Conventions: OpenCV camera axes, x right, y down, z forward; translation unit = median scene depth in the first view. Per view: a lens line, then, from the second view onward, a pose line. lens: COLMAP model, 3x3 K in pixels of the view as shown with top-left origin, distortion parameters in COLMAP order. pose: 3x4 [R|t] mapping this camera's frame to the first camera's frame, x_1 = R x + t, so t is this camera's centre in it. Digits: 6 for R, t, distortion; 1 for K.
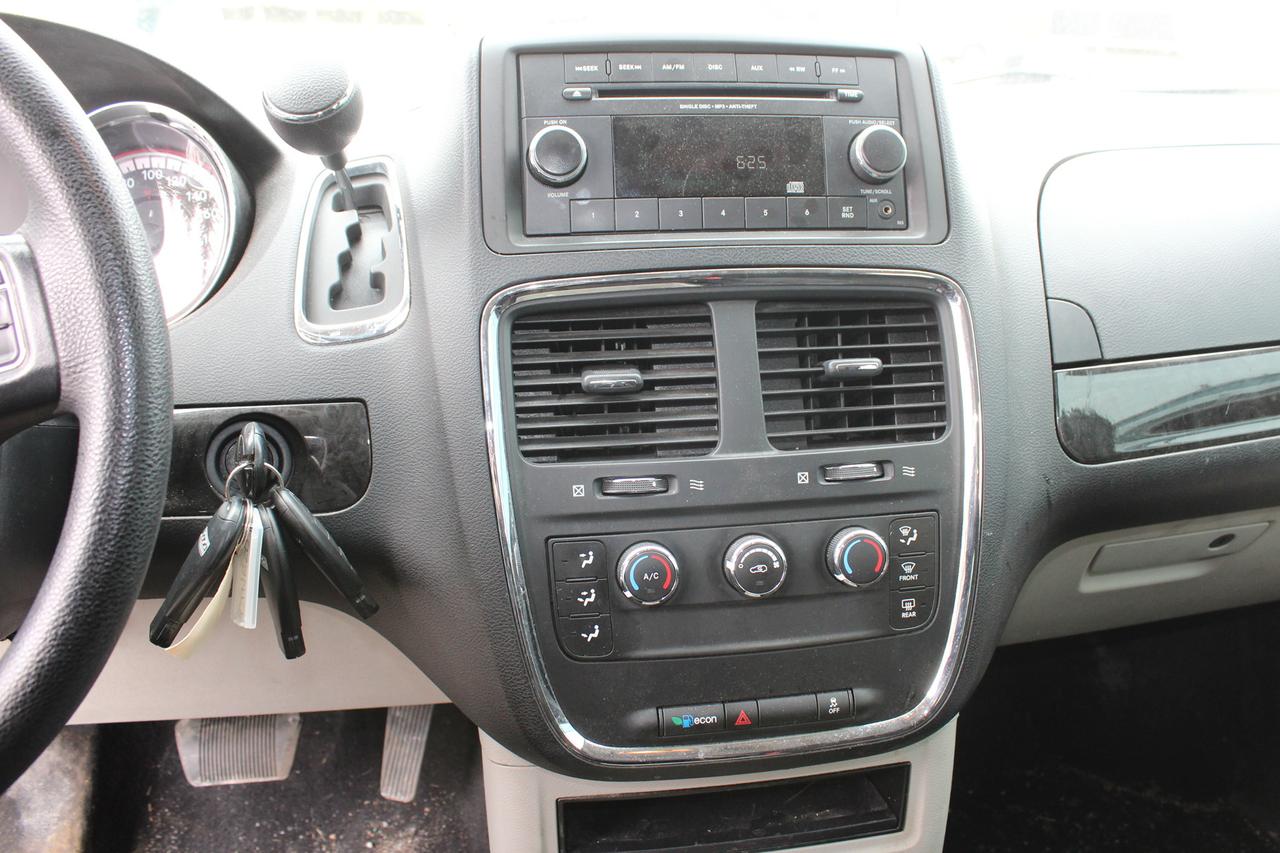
lens RADIAL K [[1080.4, 0, 648.5], [0, 1080.4, 407.5], [0, 0, 1]] dist [-0.165364, 0.136673]
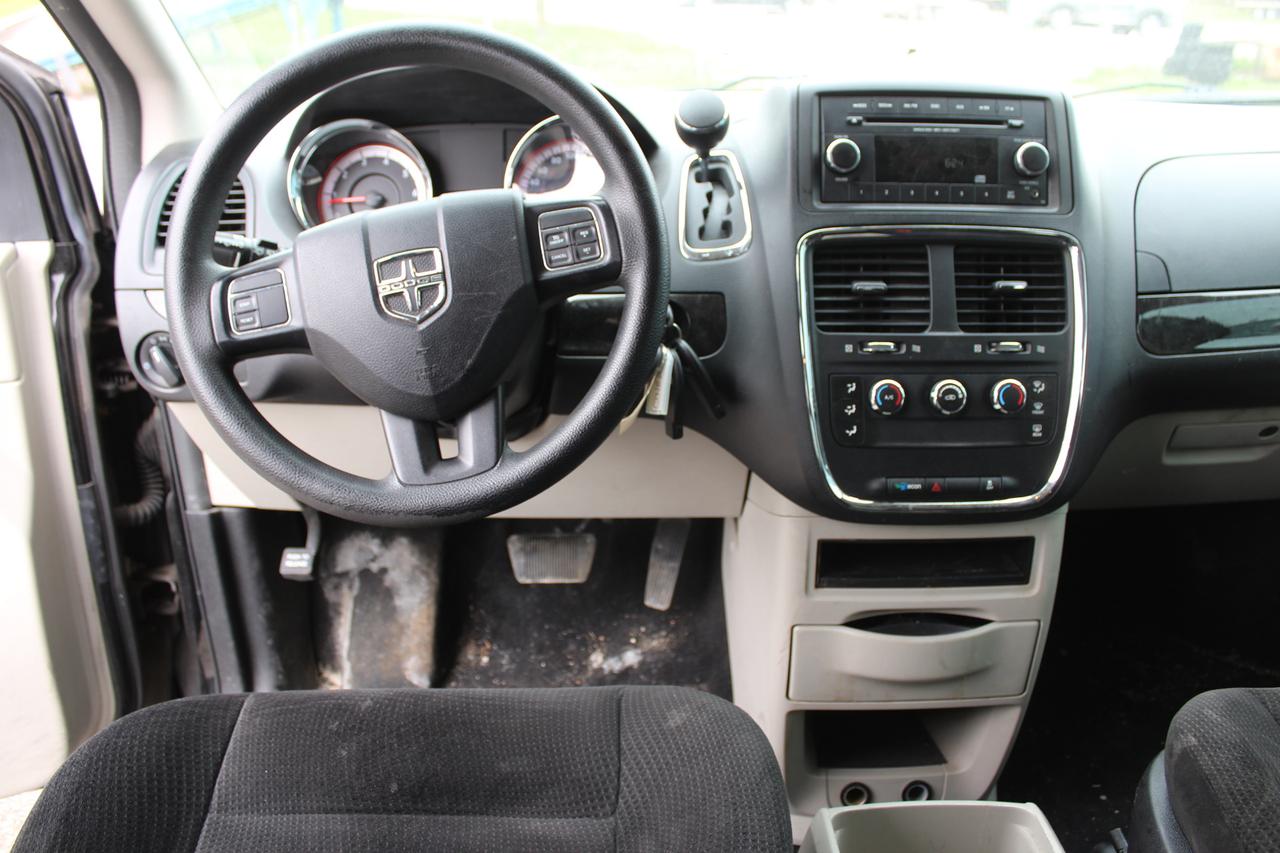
lens RADIAL K [[1080.4, 0, 639.1], [0, 1080.4, 402.8], [0, 0, 1]] dist [-0.165364, 0.136673]
pose [[0.988787, 0.048484, -0.141244, -0.142373], [-0.044958, 0.998595, 0.028051, 0.124396], [0.142405, -0.021387, 0.989577, -0.734506]]
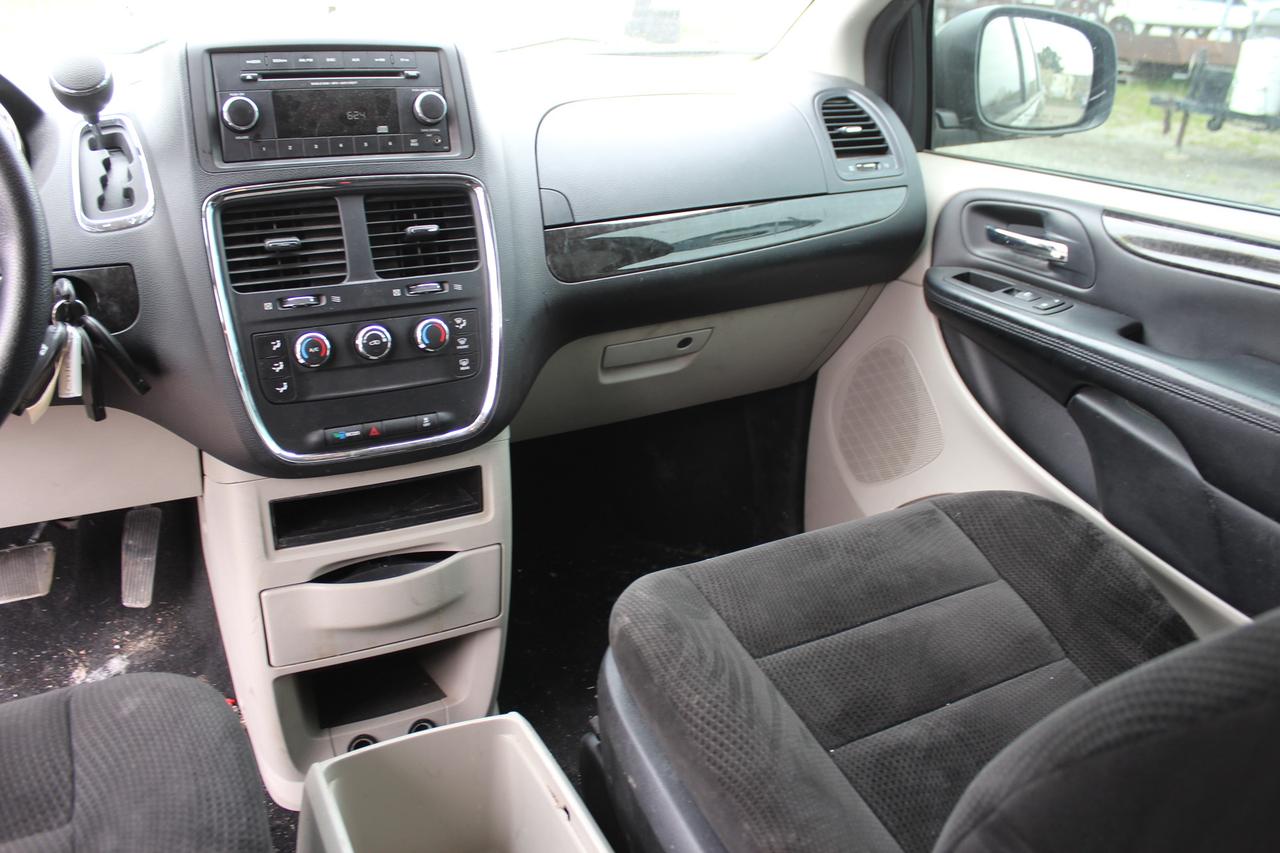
lens RADIAL K [[1080.4, 0, 664.1], [0, 1080.4, 407.0], [0, 0, 1]] dist [-0.165364, 0.136673]
pose [[0.945228, -0.086721, 0.314681, -0.010475], [0.069233, 0.995391, 0.066355, 0.161083], [-0.318985, -0.040935, 0.946875, -0.791720]]
